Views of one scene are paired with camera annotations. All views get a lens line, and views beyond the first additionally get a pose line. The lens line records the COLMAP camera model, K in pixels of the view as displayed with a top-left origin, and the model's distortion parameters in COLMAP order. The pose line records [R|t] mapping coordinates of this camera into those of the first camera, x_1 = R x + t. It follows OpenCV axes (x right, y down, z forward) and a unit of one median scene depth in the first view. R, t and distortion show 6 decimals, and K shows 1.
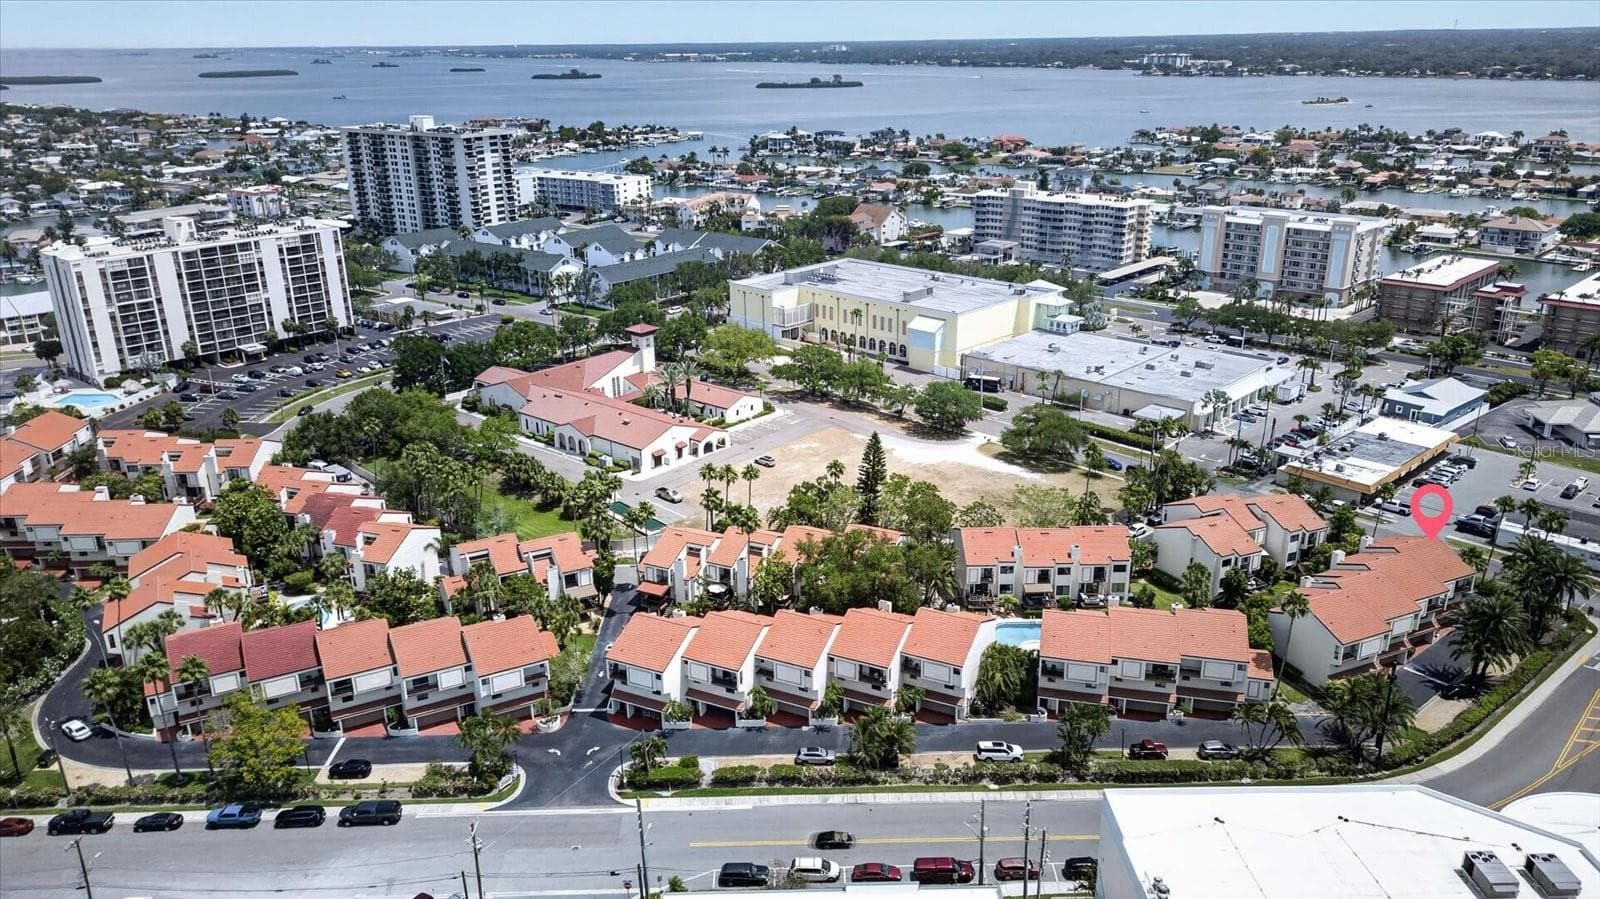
lens RADIAL K [[1079.3, 0, 800.0], [0, 1079.3, 449.5], [0, 0, 1]] dist [0.001271, 0.000349]
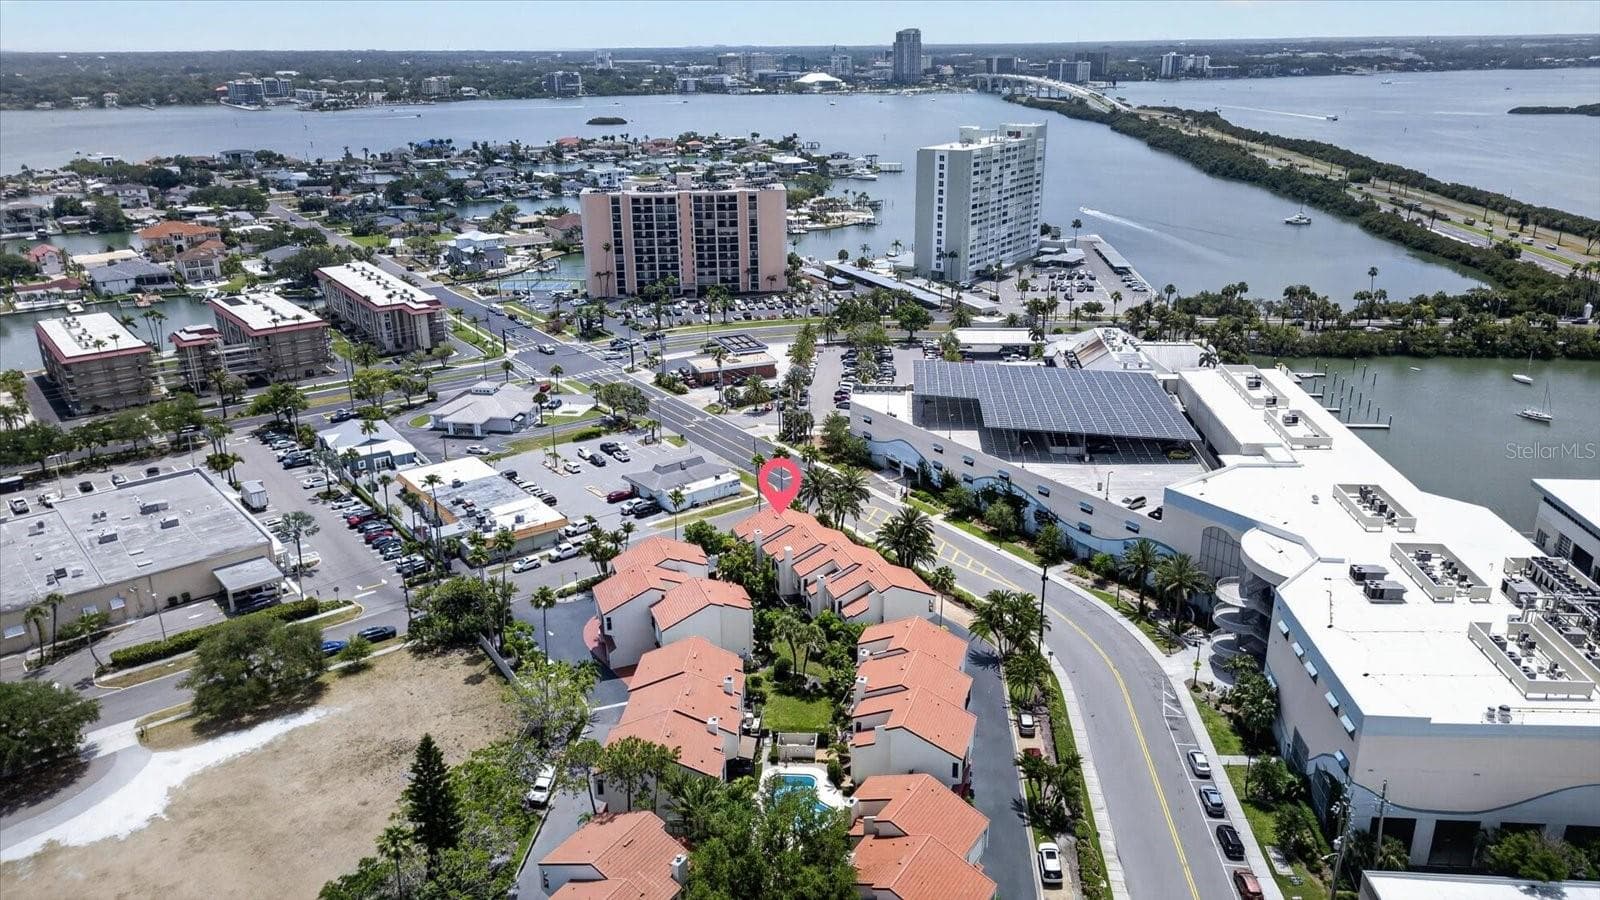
lens RADIAL K [[1079.3, 0, 800.0], [0, 1079.3, 450.0], [0, 0, 1]] dist [0.001271, 0.000349]
pose [[0.102992, -0.325750, 0.939830, -0.287637], [0.354570, 0.894808, 0.271290, -0.174963], [-0.929340, 0.305295, 0.207659, 0.480794]]
